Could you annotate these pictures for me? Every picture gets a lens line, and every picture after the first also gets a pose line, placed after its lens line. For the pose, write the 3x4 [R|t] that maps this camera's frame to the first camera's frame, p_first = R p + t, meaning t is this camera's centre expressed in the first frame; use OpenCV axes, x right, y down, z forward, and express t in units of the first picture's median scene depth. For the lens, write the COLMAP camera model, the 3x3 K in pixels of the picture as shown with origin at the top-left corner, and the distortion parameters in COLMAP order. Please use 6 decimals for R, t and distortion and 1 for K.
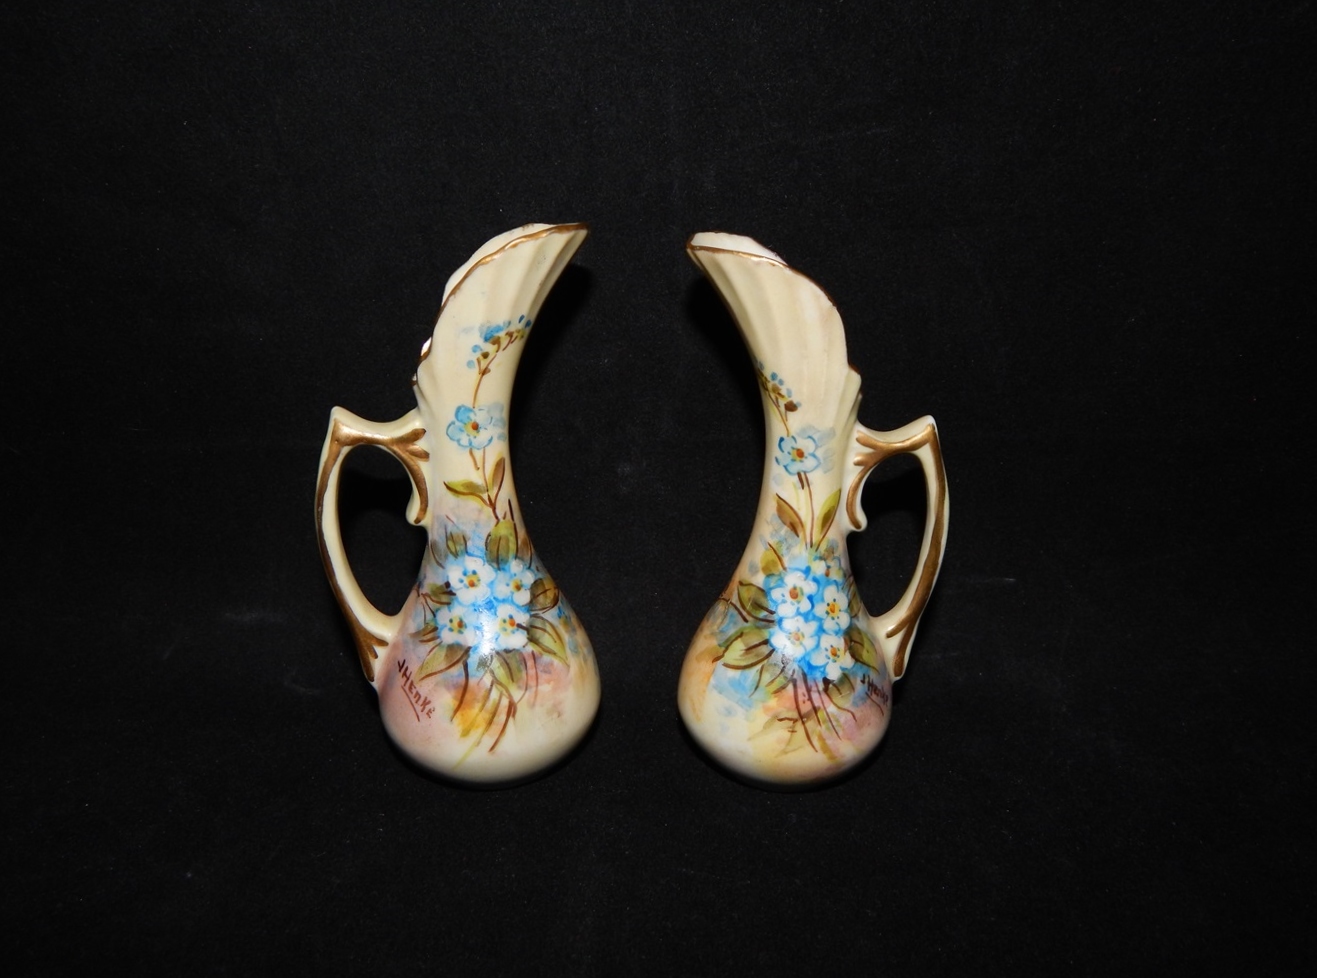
lens RADIAL K [[1071.3, 0, 663.5], [0, 1071.3, 495.2], [0, 0, 1]] dist [-0.011117, -0.020975]
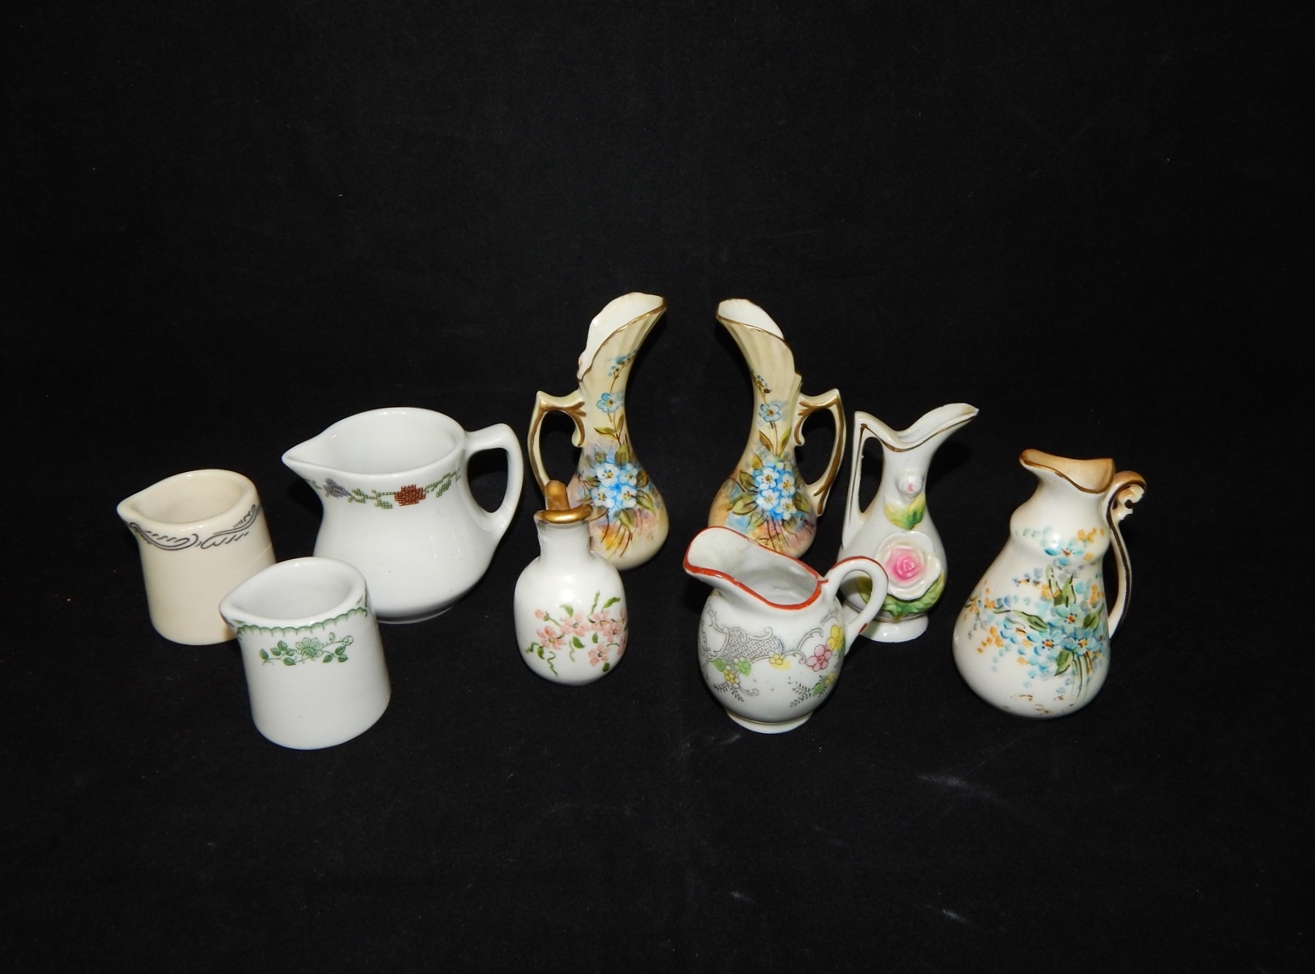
lens RADIAL K [[1069.6, 0, 649.5], [0, 1069.6, 488.0], [0, 0, 1]] dist [-0.011117, -0.020975]
pose [[0.999748, -0.018716, 0.012374, -0.127337], [0.015698, 0.977516, 0.210277, -0.320015], [-0.016031, -0.210029, 0.977564, -0.981057]]
